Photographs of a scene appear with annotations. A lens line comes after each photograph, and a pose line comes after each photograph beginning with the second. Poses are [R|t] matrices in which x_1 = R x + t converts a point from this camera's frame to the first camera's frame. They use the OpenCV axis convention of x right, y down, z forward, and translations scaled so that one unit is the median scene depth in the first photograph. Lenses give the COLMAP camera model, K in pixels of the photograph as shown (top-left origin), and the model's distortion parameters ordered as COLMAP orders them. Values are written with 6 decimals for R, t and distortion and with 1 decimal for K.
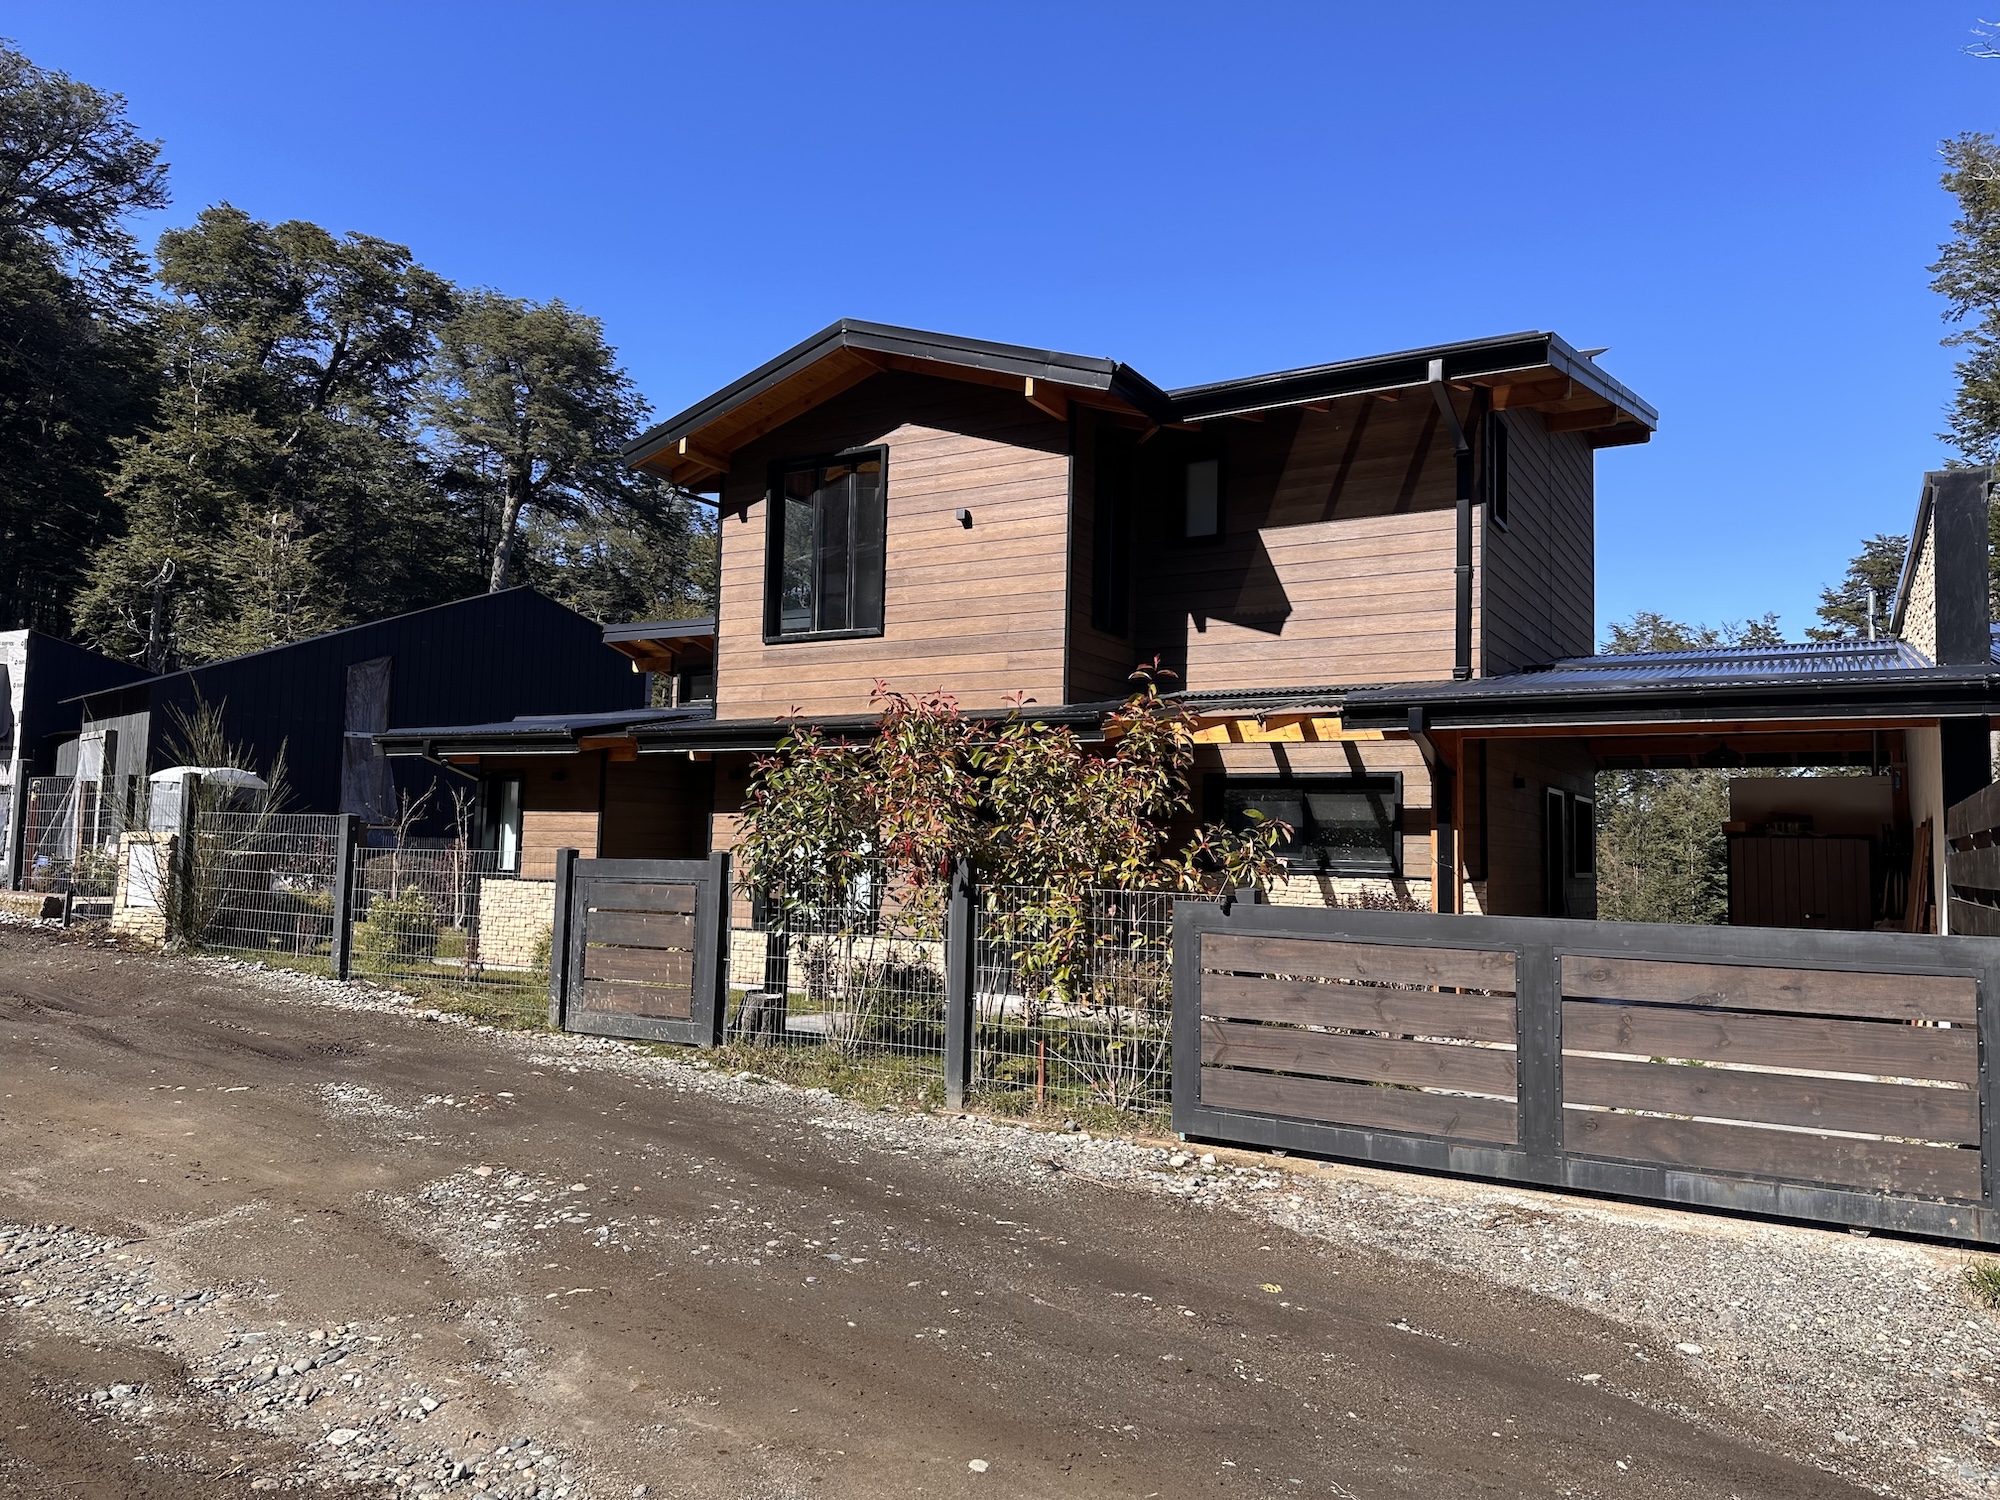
lens RADIAL K [[1398.6, 0, 995.9], [0, 1398.6, 760.5], [0, 0, 1]] dist [0.185458, -0.319022]
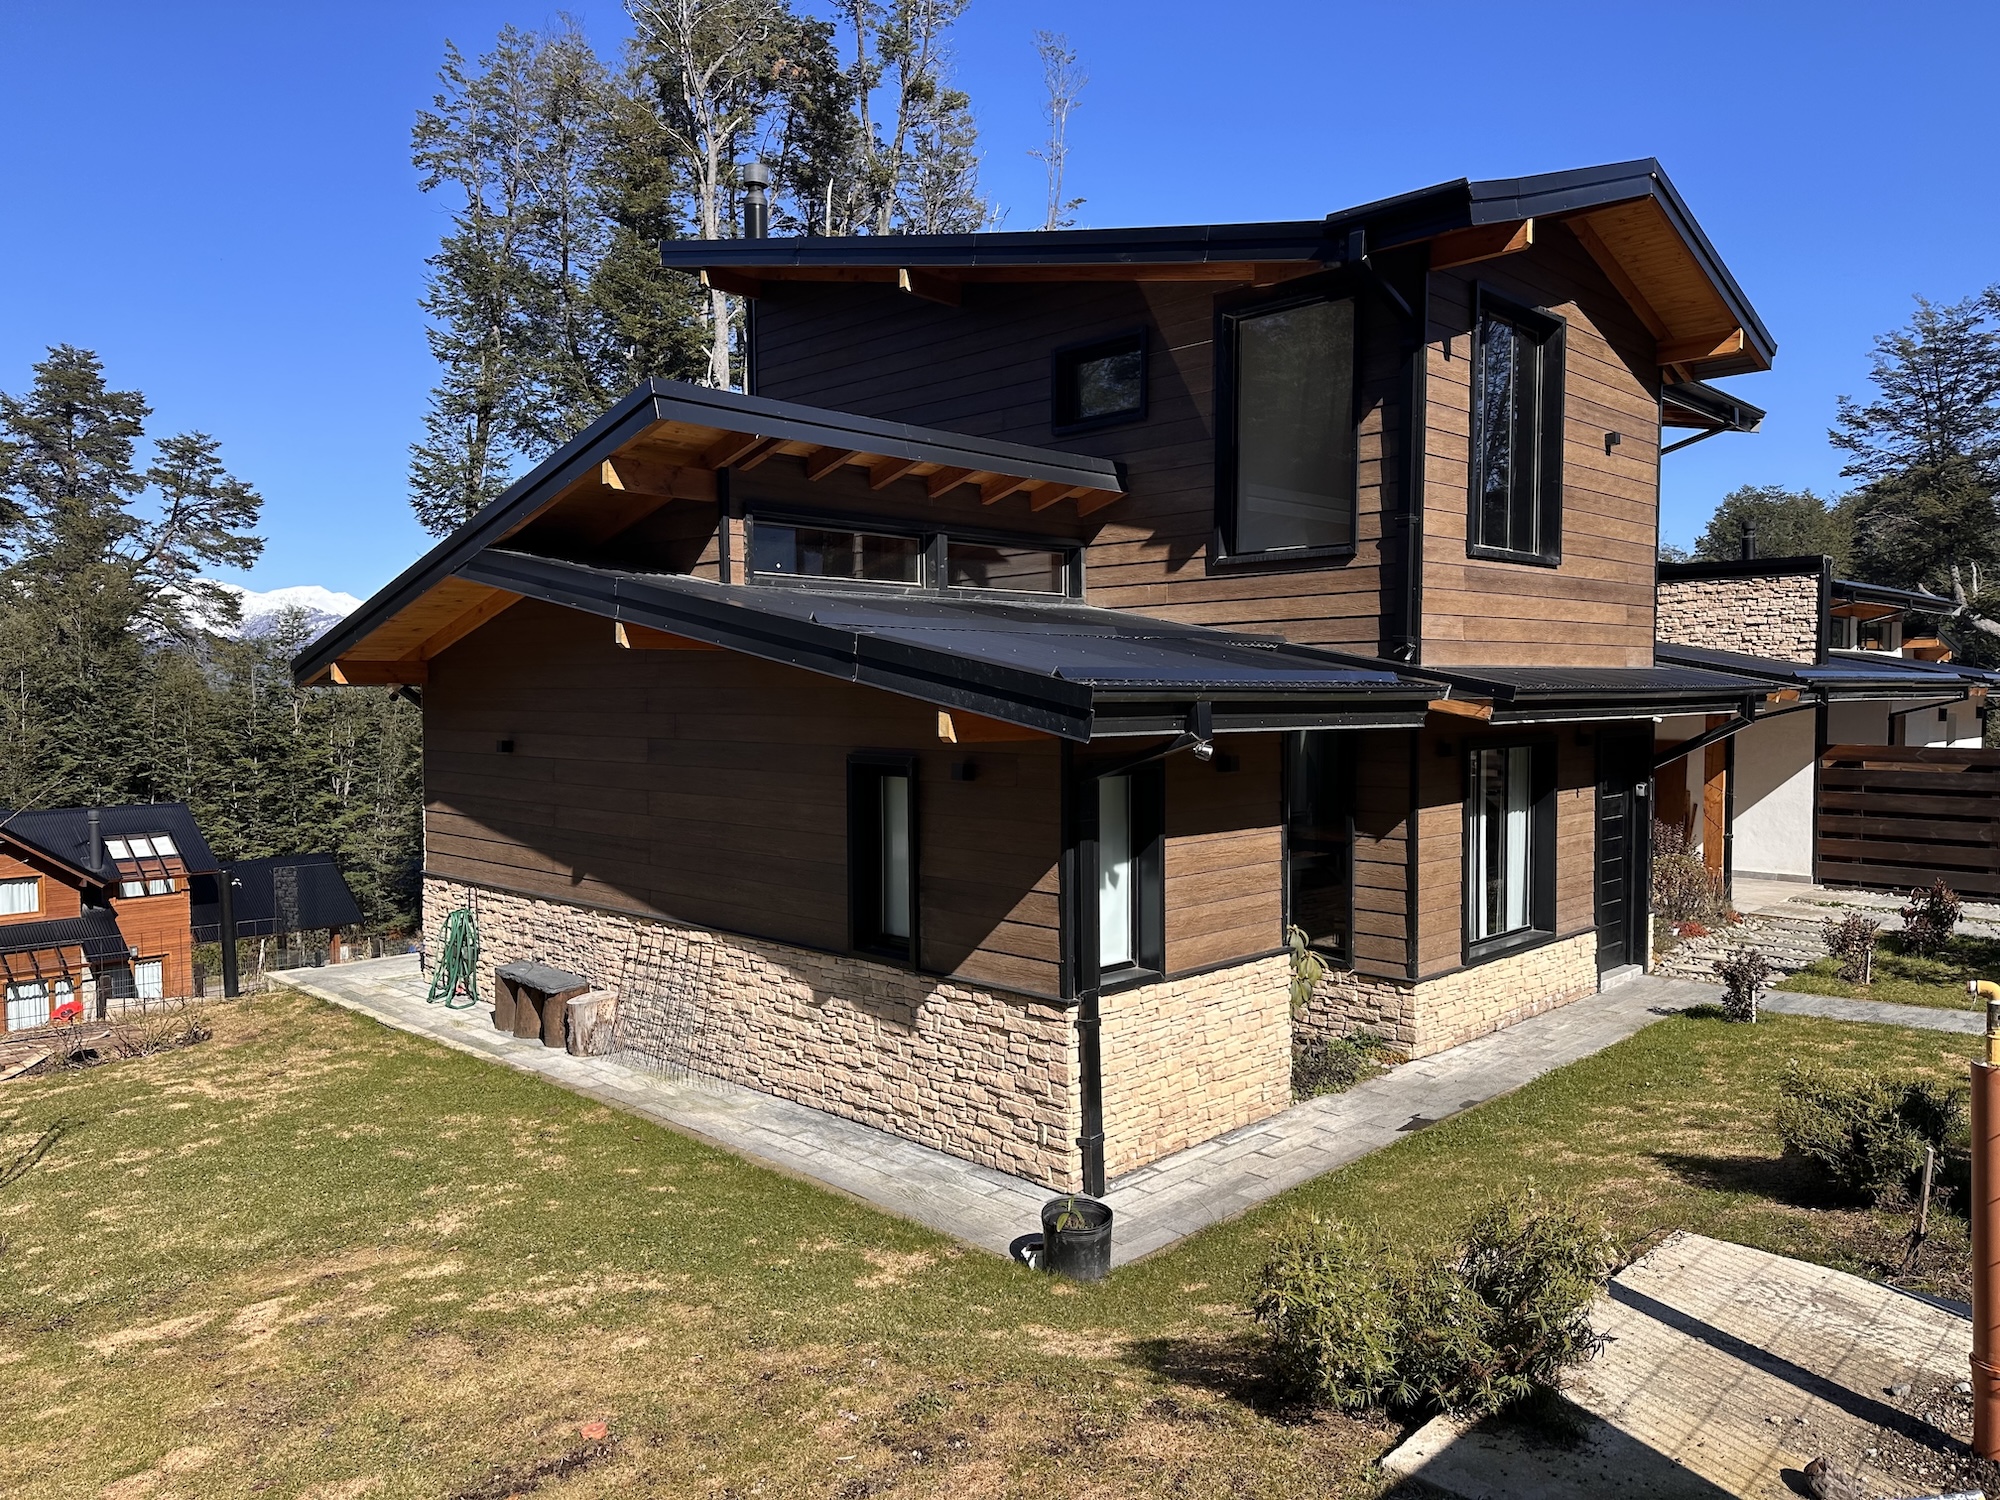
lens RADIAL K [[1398.6, 0, 995.9], [0, 1398.6, 760.5], [0, 0, 1]] dist [0.185458, -0.319022]
pose [[0.248087, -0.075557, 0.965787, -0.881386], [-0.054244, 0.994306, 0.091722, -0.034649], [-0.967218, -0.075143, 0.242576, 1.031227]]
